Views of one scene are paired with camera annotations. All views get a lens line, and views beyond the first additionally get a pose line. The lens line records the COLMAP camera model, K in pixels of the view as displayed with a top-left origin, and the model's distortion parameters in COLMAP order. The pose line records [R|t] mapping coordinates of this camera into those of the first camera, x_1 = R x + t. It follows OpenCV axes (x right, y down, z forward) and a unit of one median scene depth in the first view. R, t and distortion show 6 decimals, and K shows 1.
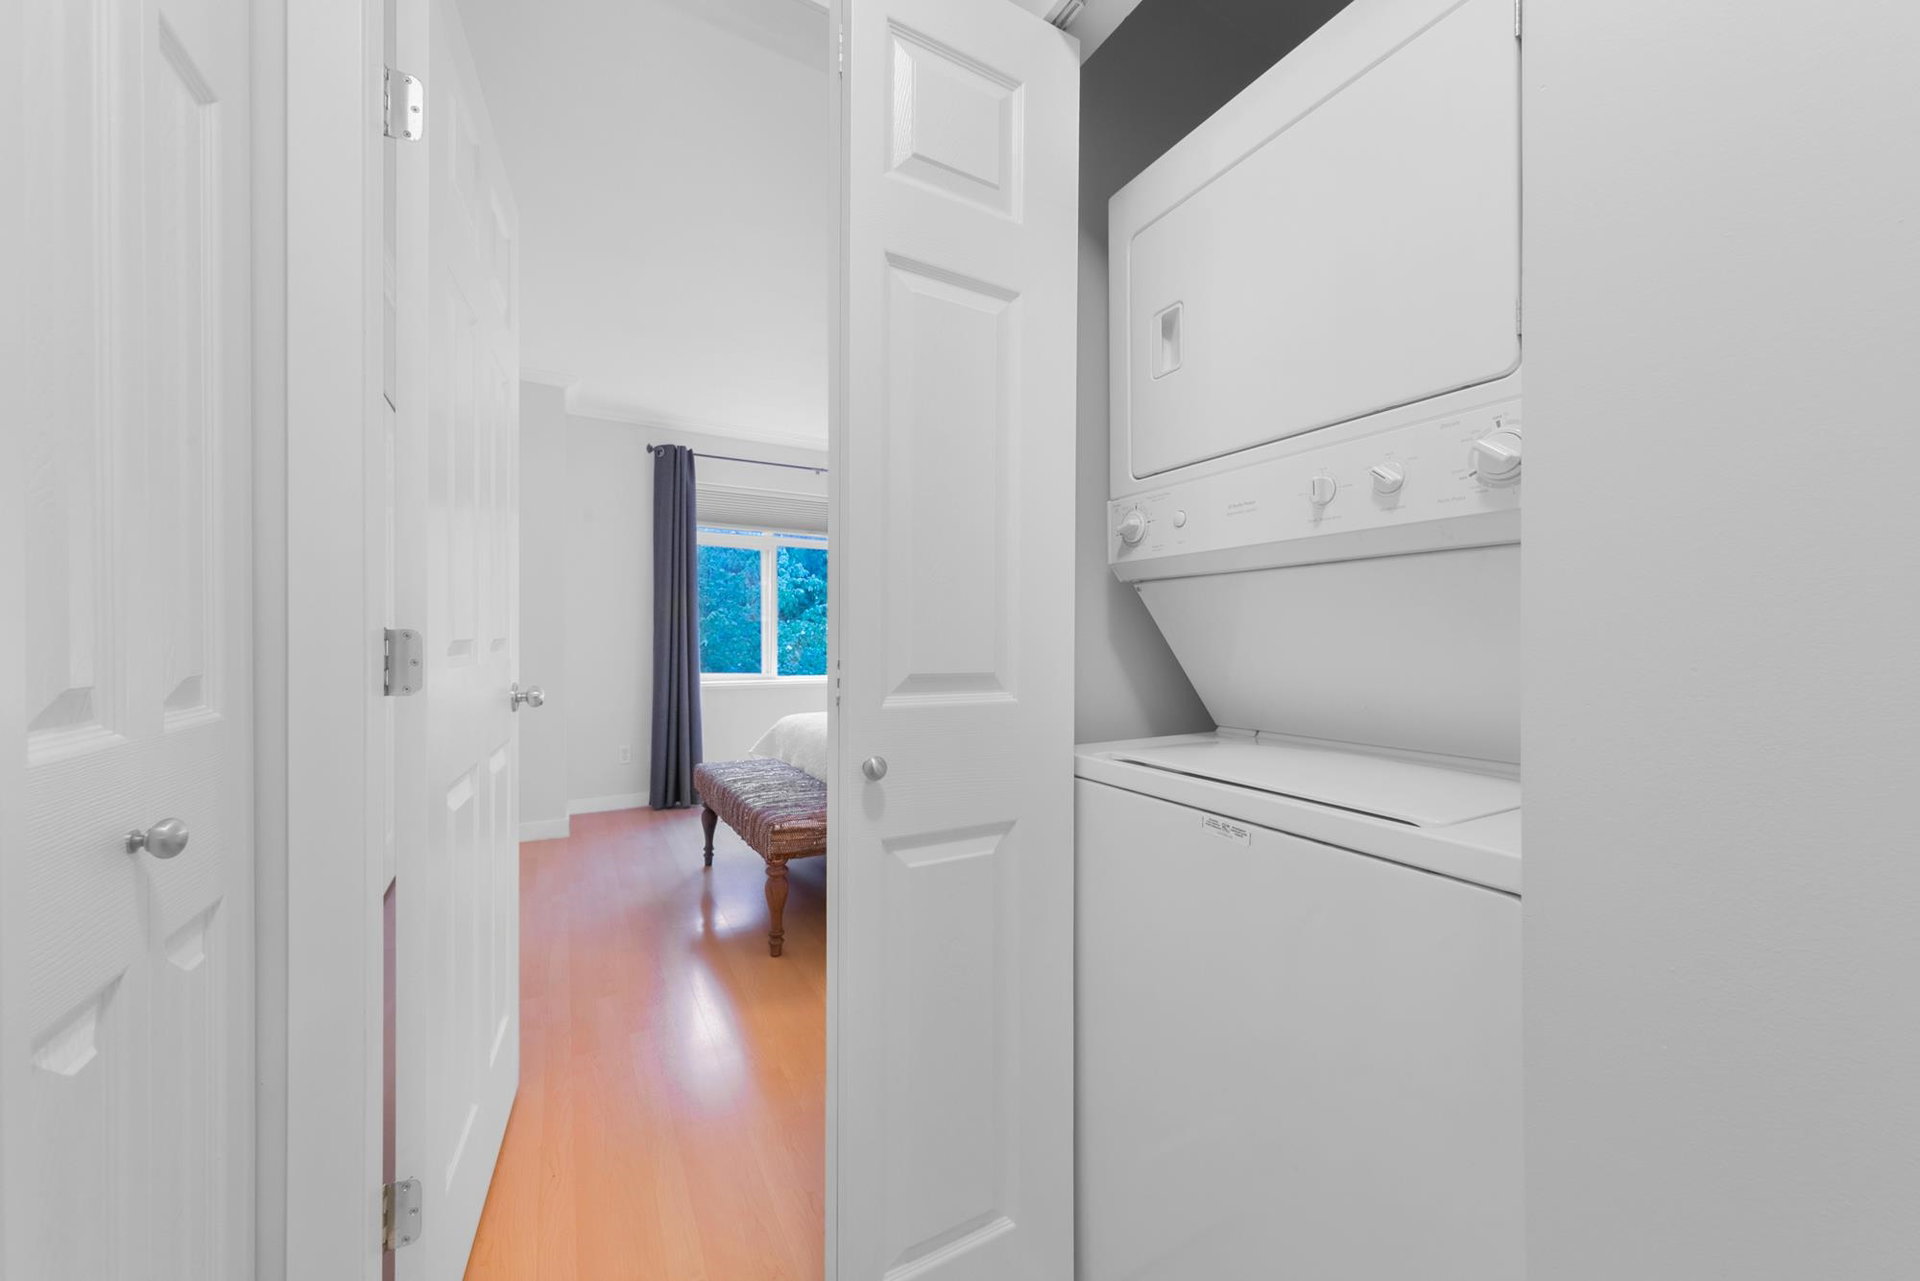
lens RADIAL K [[709.3, 0, 962.5], [0, 709.3, 638.8], [0, 0, 1]] dist [-0.000187, 0.000006]
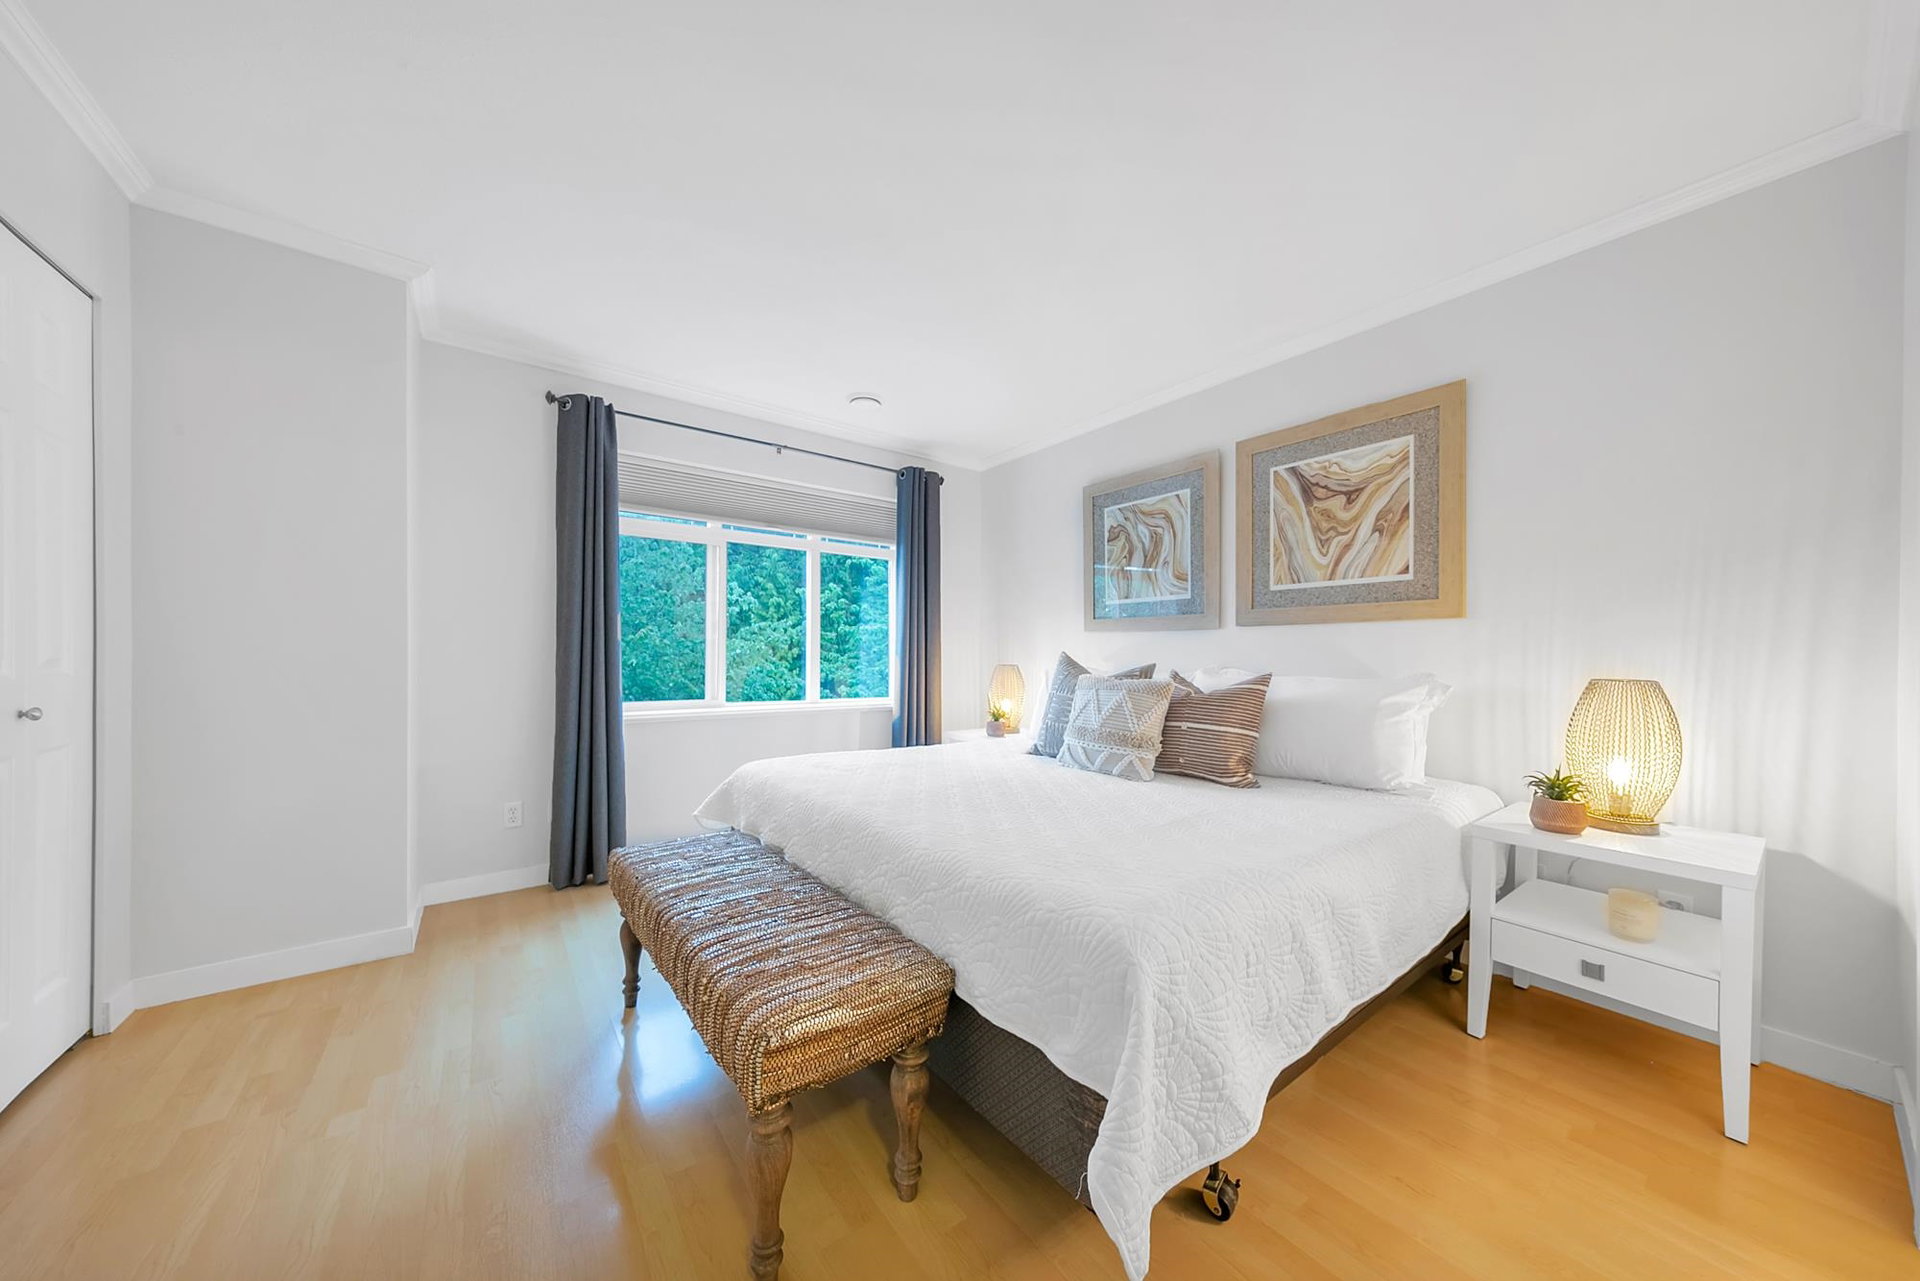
lens RADIAL K [[611.9, 0, 945.0], [0, 611.9, 651.2], [0, 0, 1]] dist [0.008488, 0.000007]
pose [[0.992797, -0.000118, 0.119813, -0.110525], [0.001382, 0.999944, -0.010467, 0.001629], [-0.119805, 0.010558, 0.992741, 0.318155]]
